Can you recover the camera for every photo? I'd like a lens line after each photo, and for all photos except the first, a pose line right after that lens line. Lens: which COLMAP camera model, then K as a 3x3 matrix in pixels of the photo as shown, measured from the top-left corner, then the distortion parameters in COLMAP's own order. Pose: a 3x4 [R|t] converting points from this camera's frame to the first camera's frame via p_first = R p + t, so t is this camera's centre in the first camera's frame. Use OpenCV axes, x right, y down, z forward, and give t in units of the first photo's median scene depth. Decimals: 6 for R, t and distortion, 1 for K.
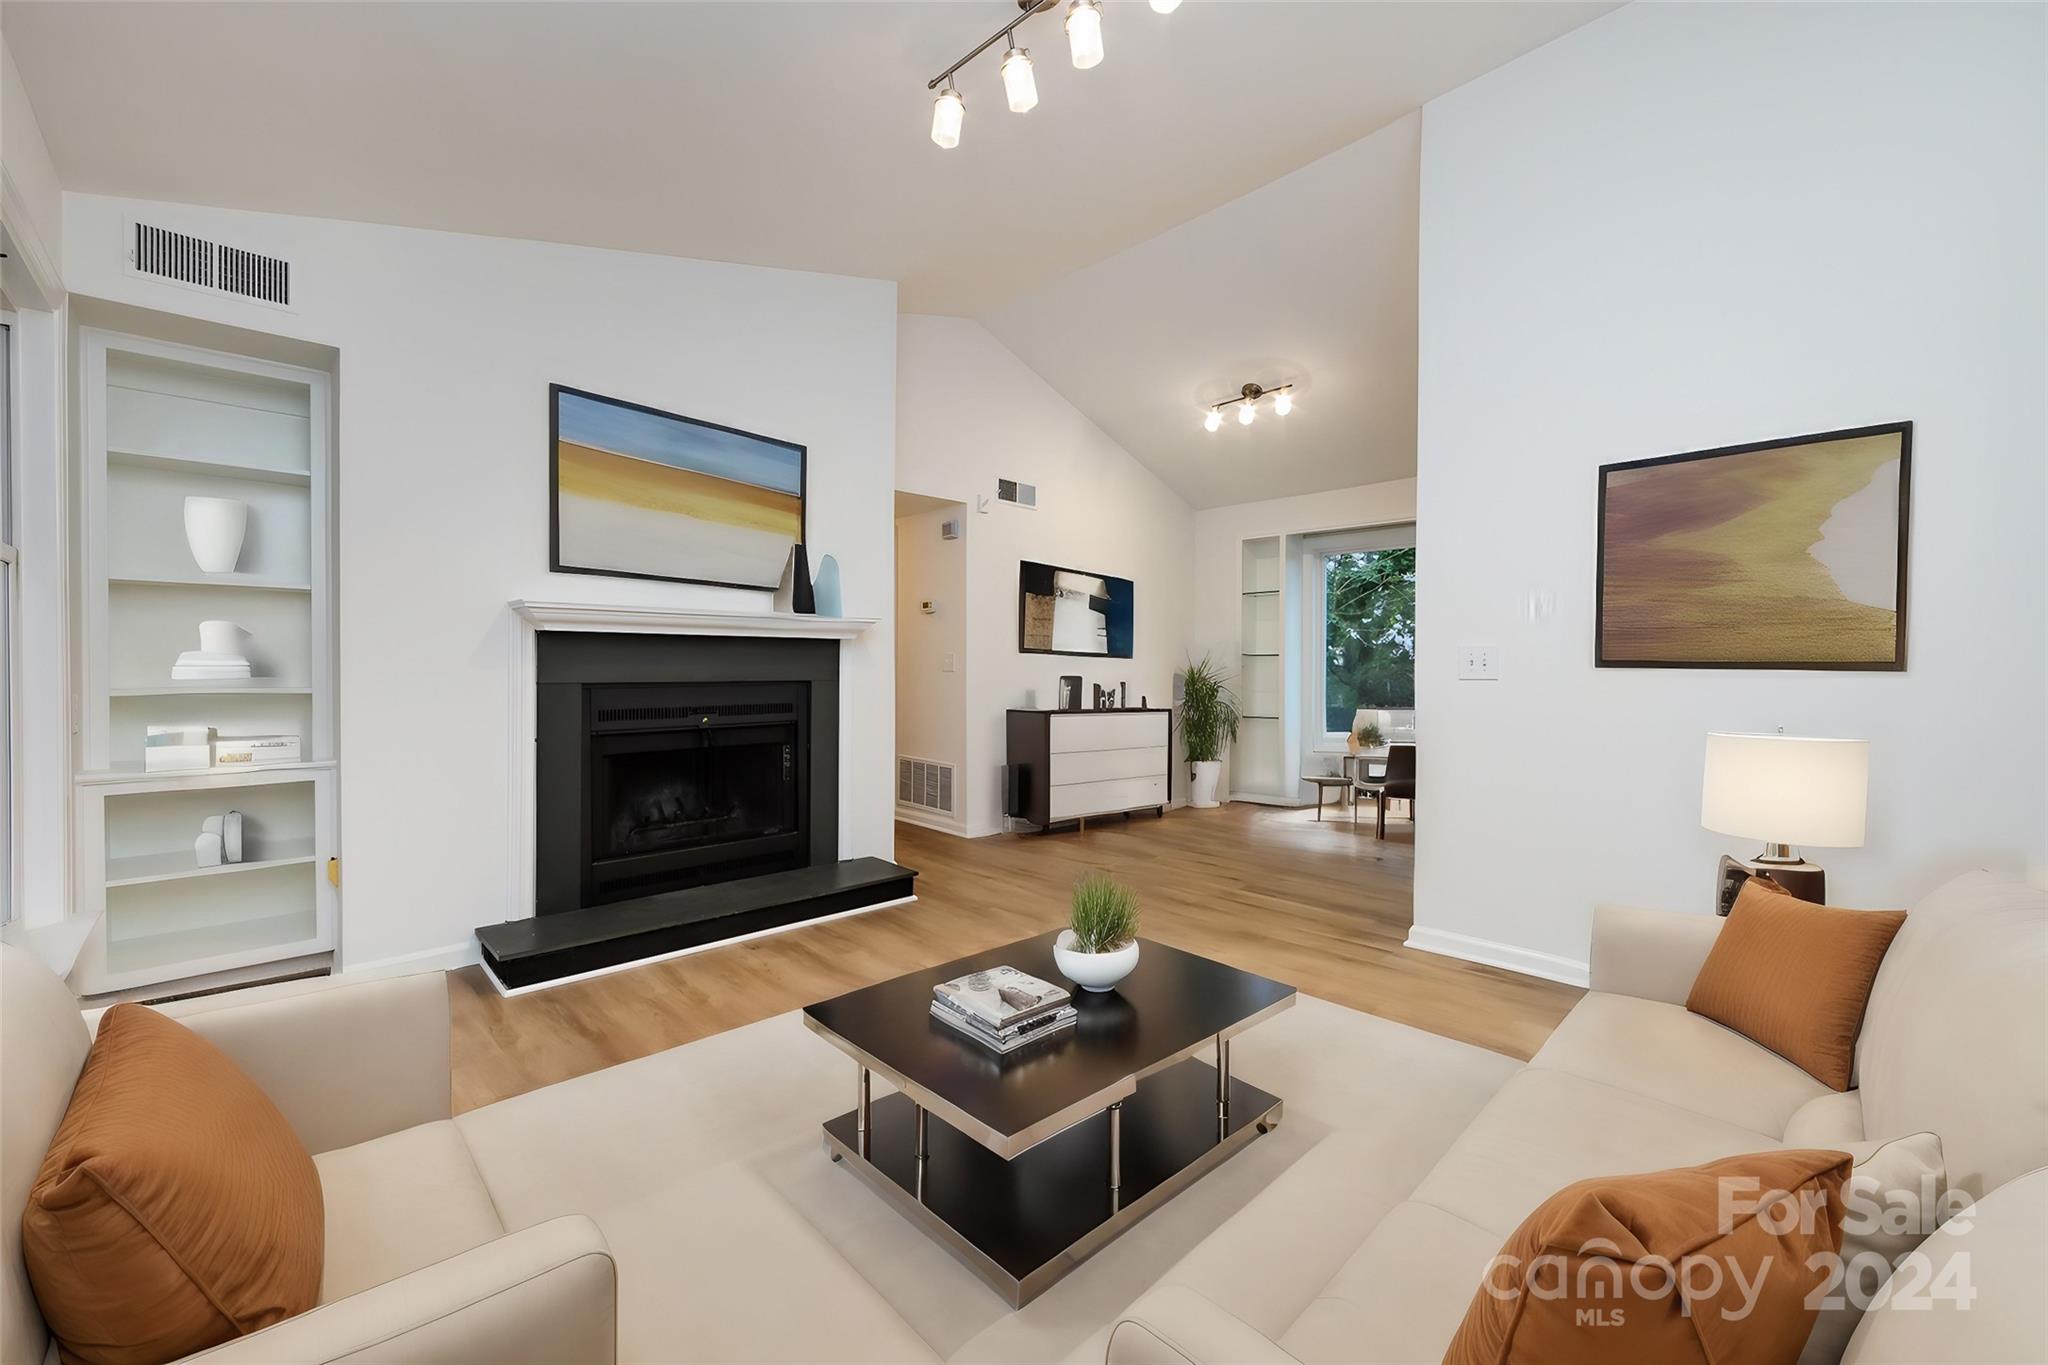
lens RADIAL K [[800.7, 0, 1020.4], [0, 800.7, 687.8], [0, 0, 1]] dist [-0.001500, -0.000608]
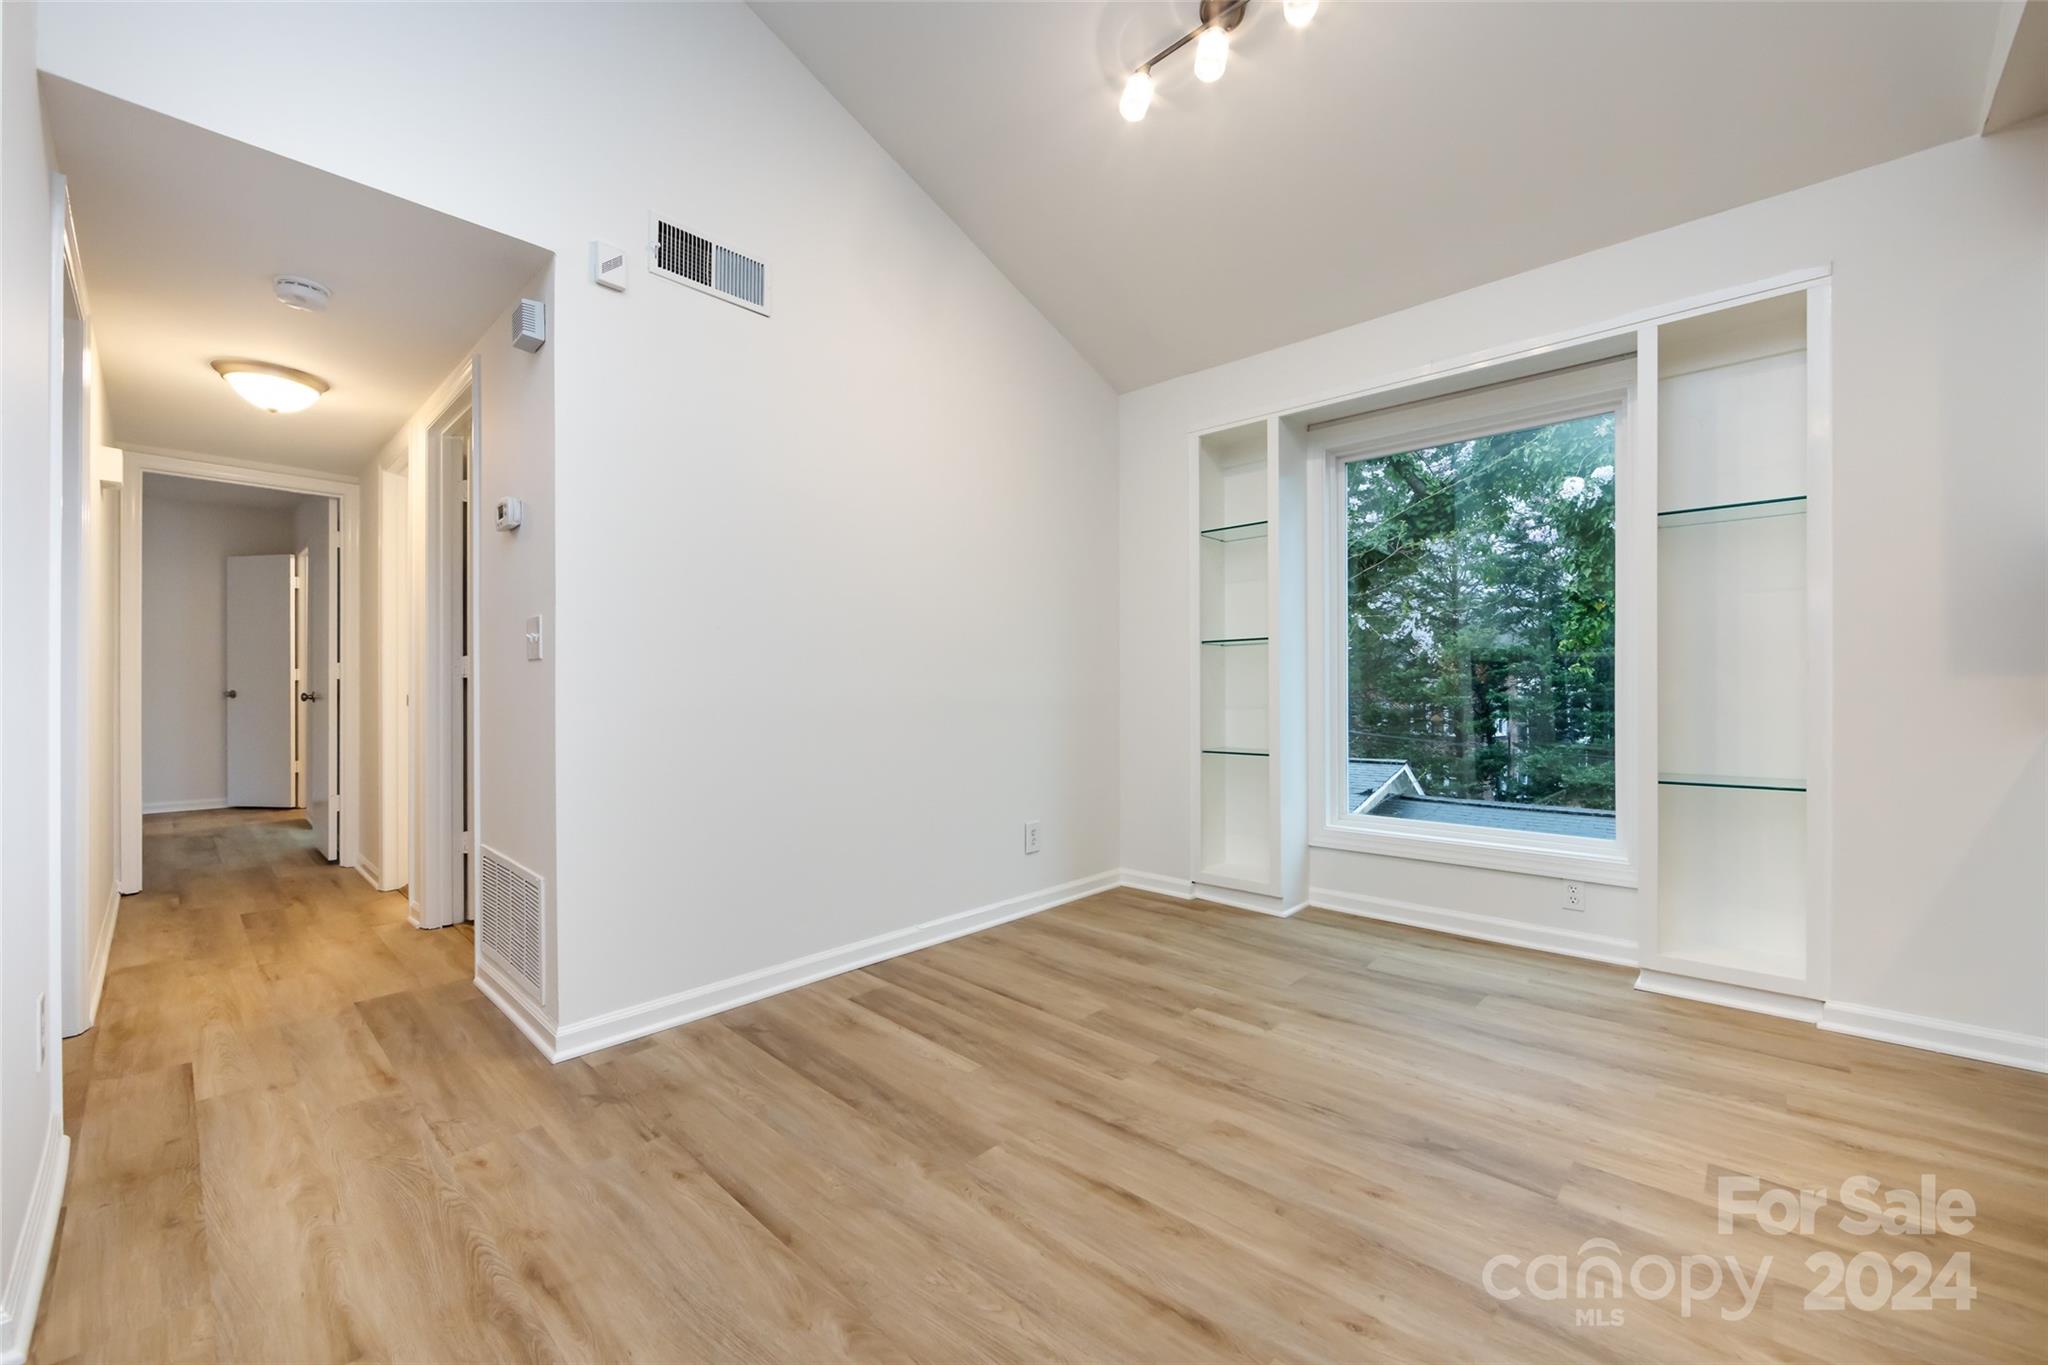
lens RADIAL K [[800.7, 0, 1020.4], [0, 800.7, 687.8], [0, 0, 1]] dist [-0.001500, -0.000608]
pose [[0.998147, -0.001734, 0.060824, 0.240598], [0.003396, 0.999623, -0.027235, 0.013067], [-0.060754, 0.027391, 0.997777, 0.925030]]
